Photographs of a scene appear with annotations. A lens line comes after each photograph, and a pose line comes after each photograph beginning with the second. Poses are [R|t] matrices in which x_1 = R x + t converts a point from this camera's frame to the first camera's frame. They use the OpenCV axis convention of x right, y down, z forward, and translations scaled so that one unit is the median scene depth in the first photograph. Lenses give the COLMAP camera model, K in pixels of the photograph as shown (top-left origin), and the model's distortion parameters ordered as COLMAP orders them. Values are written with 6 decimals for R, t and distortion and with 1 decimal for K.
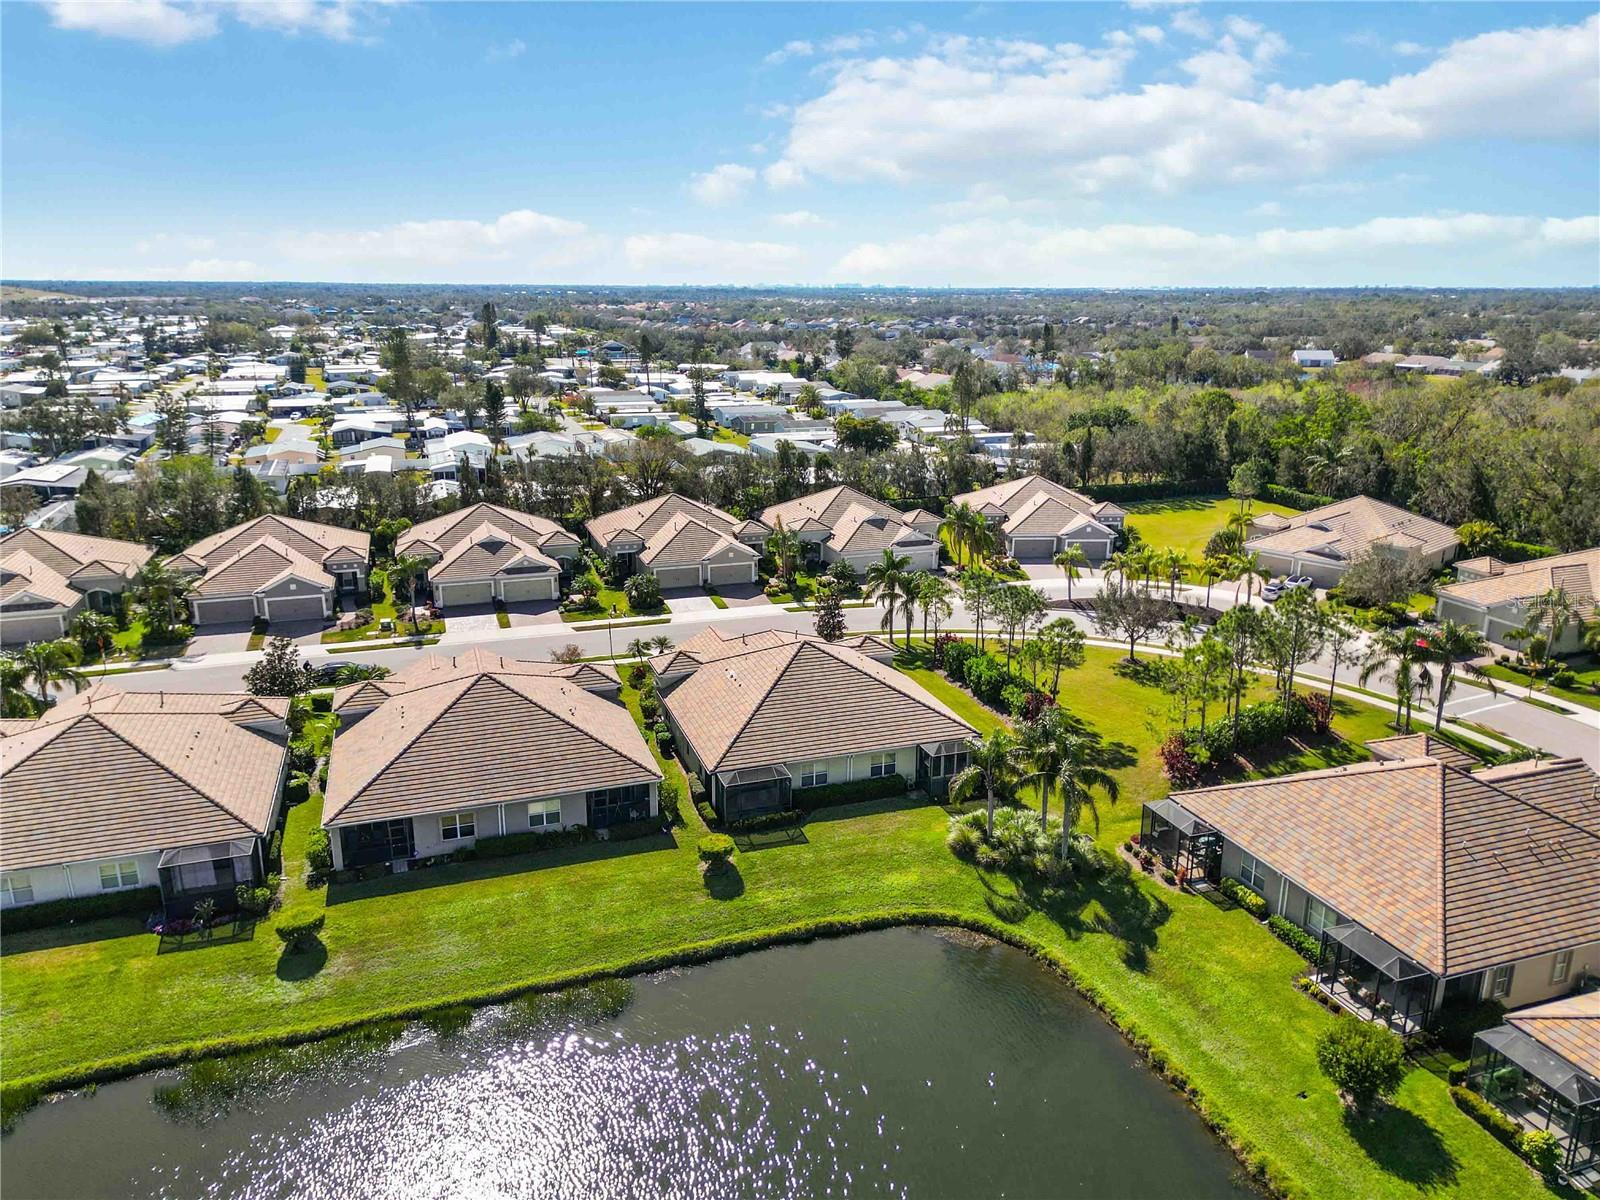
lens RADIAL K [[1117.2, 0, 801.1], [0, 1117.2, 605.0], [0, 0, 1]] dist [0.079253, -0.078491]
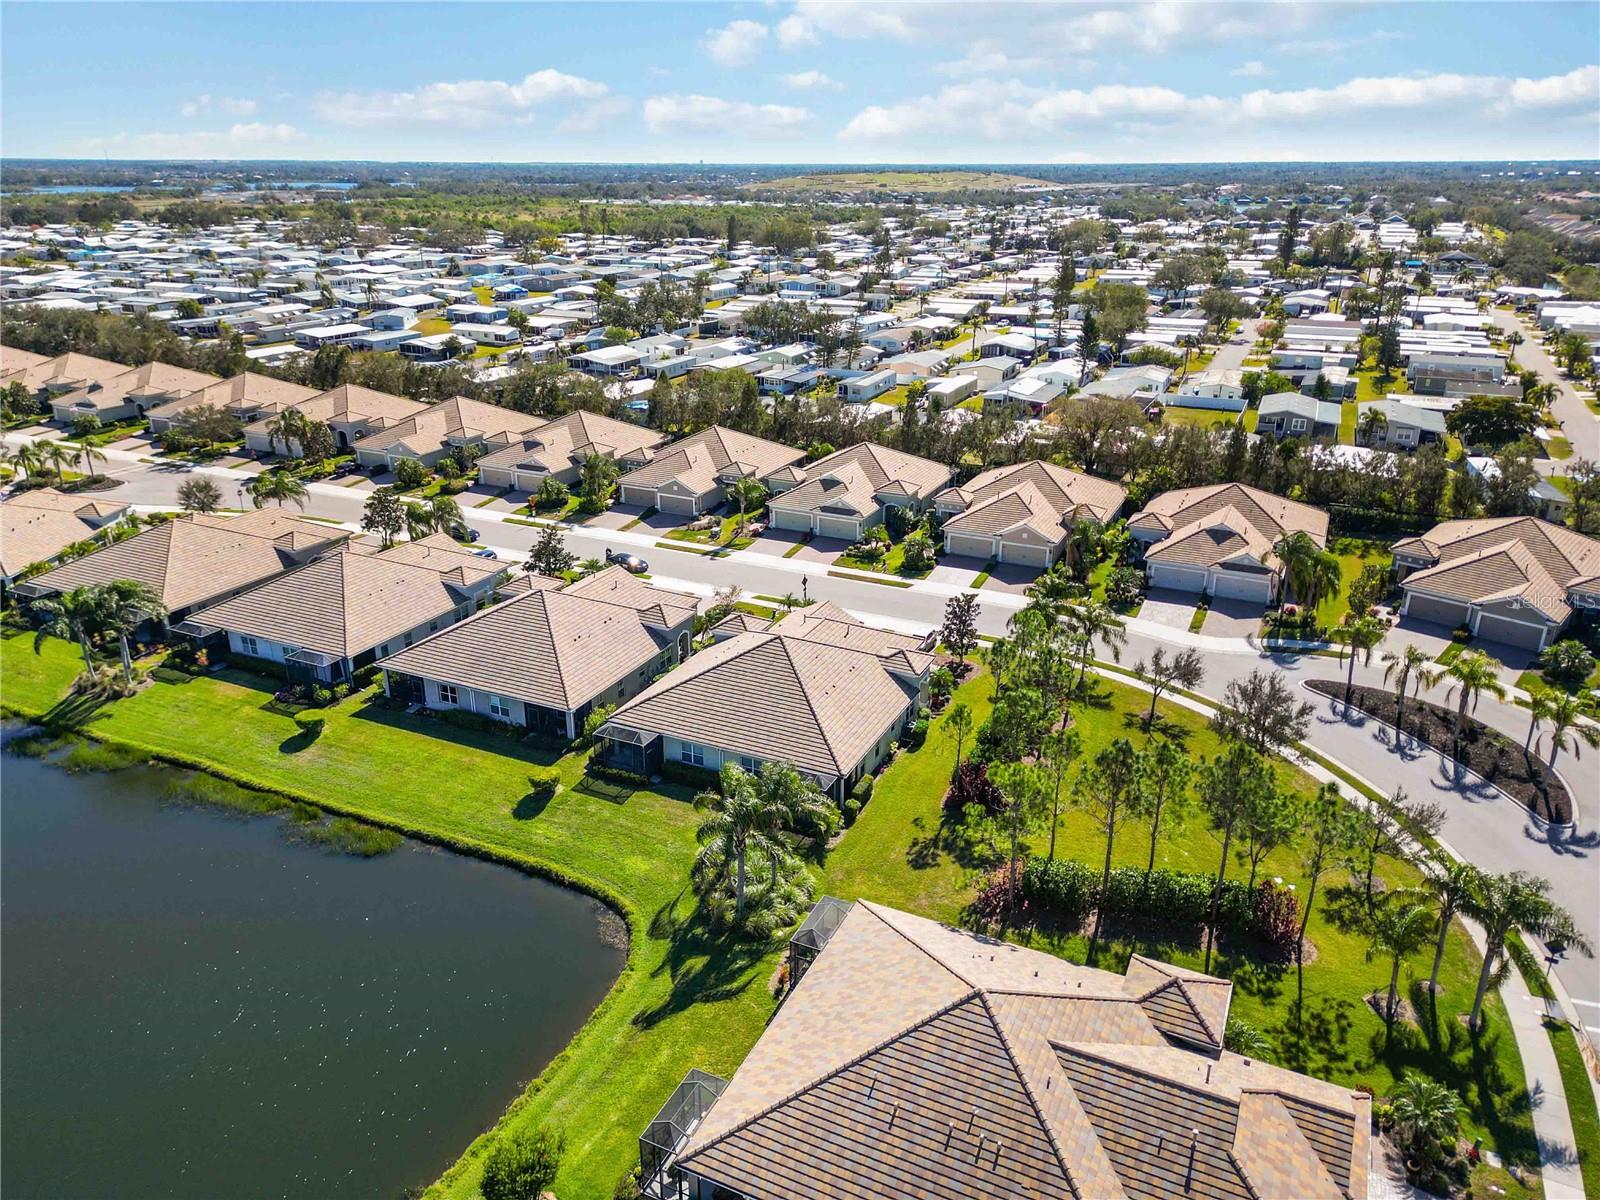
lens RADIAL K [[1117.2, 0, 801.1], [0, 1117.2, 605.0], [0, 0, 1]] dist [0.079253, -0.078491]
pose [[0.709777, 0.255439, -0.656481, 0.631968], [-0.191455, 0.966809, 0.169190, -0.159911], [0.677909, 0.005599, 0.735124, 0.220658]]
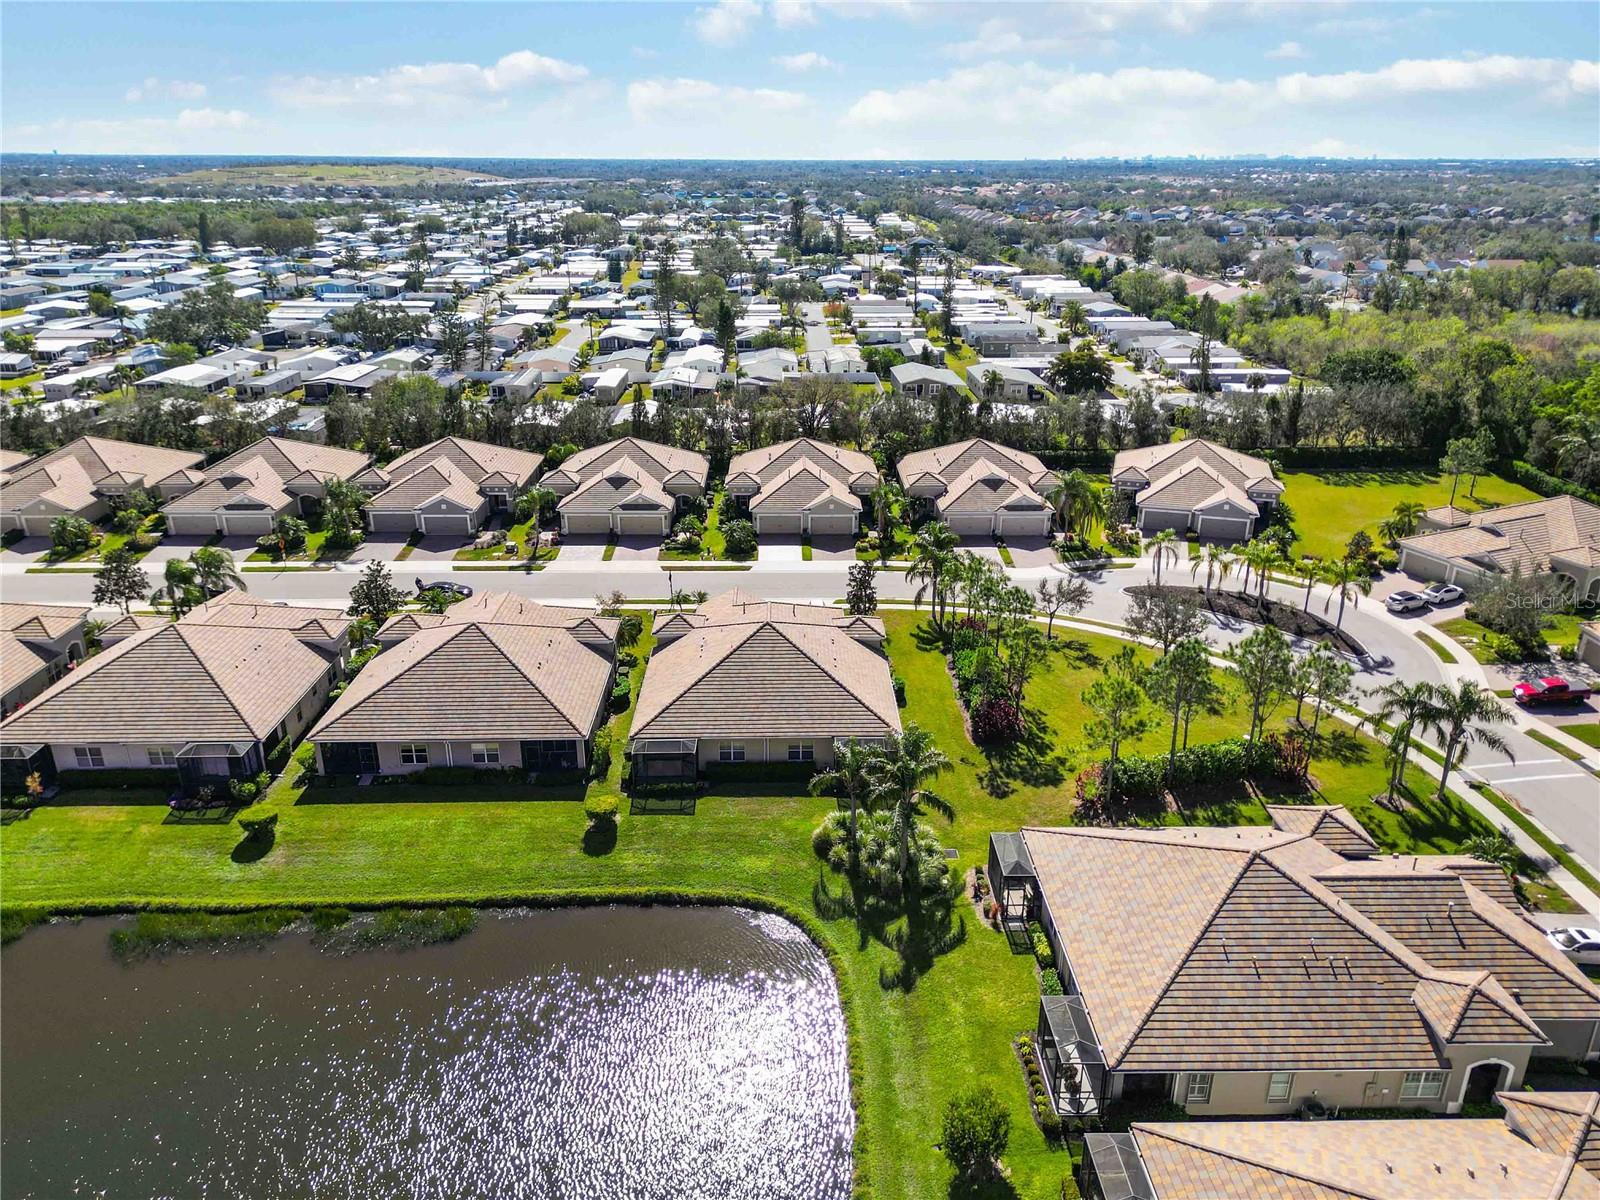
lens RADIAL K [[1117.2, 0, 801.1], [0, 1117.2, 605.0], [0, 0, 1]] dist [0.079253, -0.078491]
pose [[0.950838, 0.112860, -0.288393, 0.307109], [-0.083534, 0.990181, 0.112086, -0.095560], [0.298211, -0.082485, 0.950929, -0.000638]]
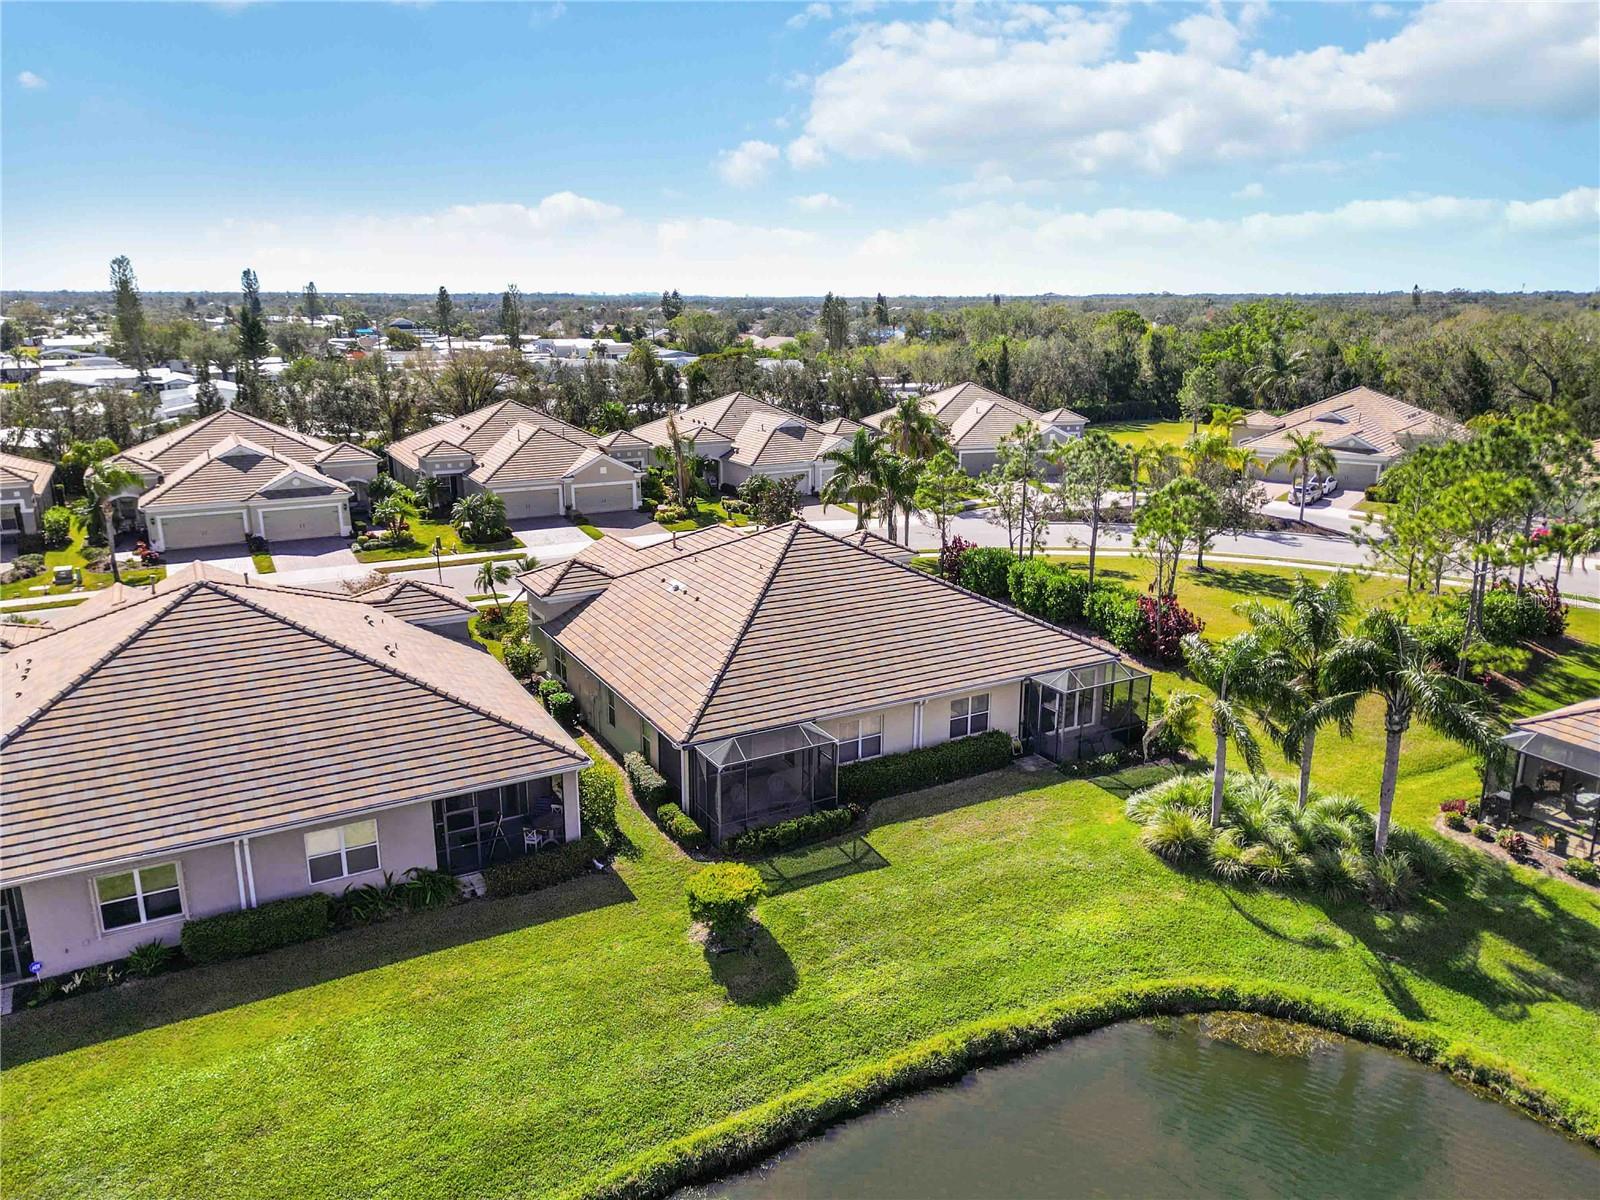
lens RADIAL K [[1117.2, 0, 801.1], [0, 1117.2, 605.0], [0, 0, 1]] dist [0.079253, -0.078491]
pose [[0.984988, -0.048236, 0.165746, -0.086128], [0.049758, 0.998749, -0.005044, 0.071693], [-0.165295, 0.013215, 0.986156, 0.380711]]
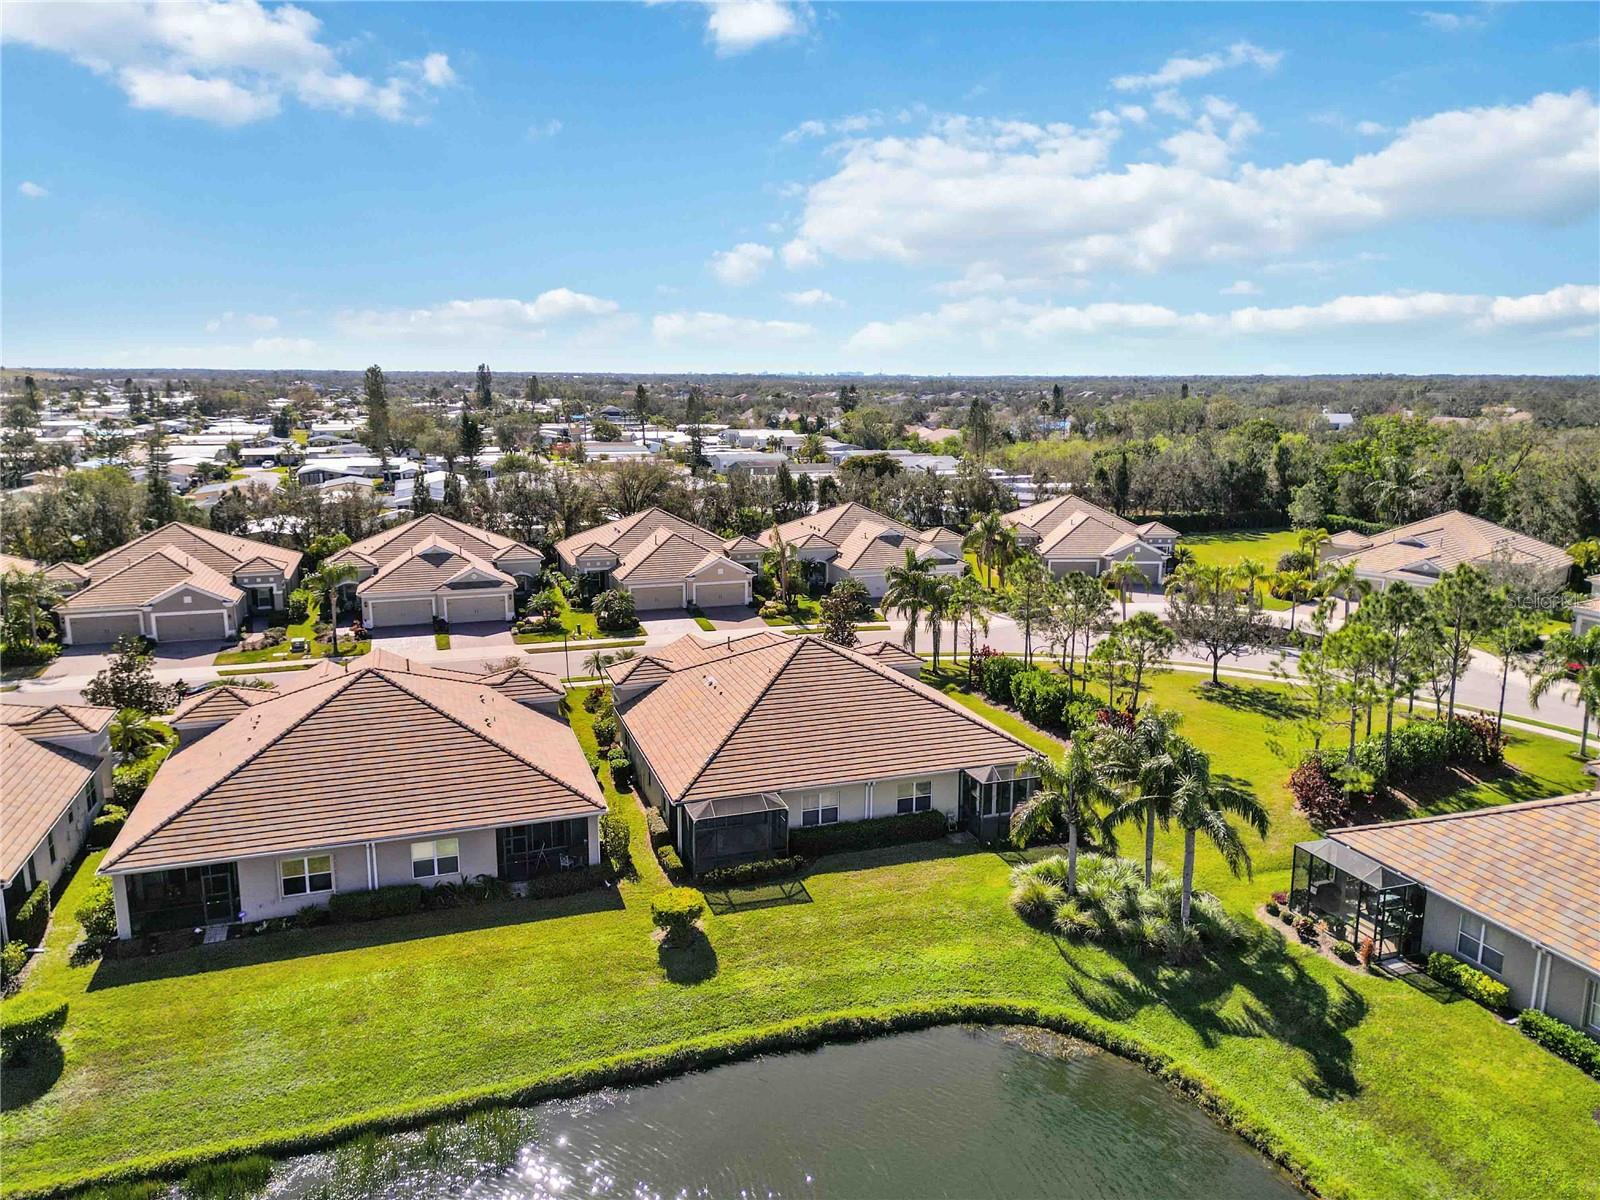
lens RADIAL K [[1120.3, 0, 800.0], [0, 1120.3, 600.0], [0, 0, 1]] dist [0.073290, -0.066127]
pose [[0.999993, 0.001408, -0.003383, 0.000889], [-0.001670, 0.996907, -0.078575, 0.060836], [0.003261, 0.078580, 0.996902, 0.216992]]
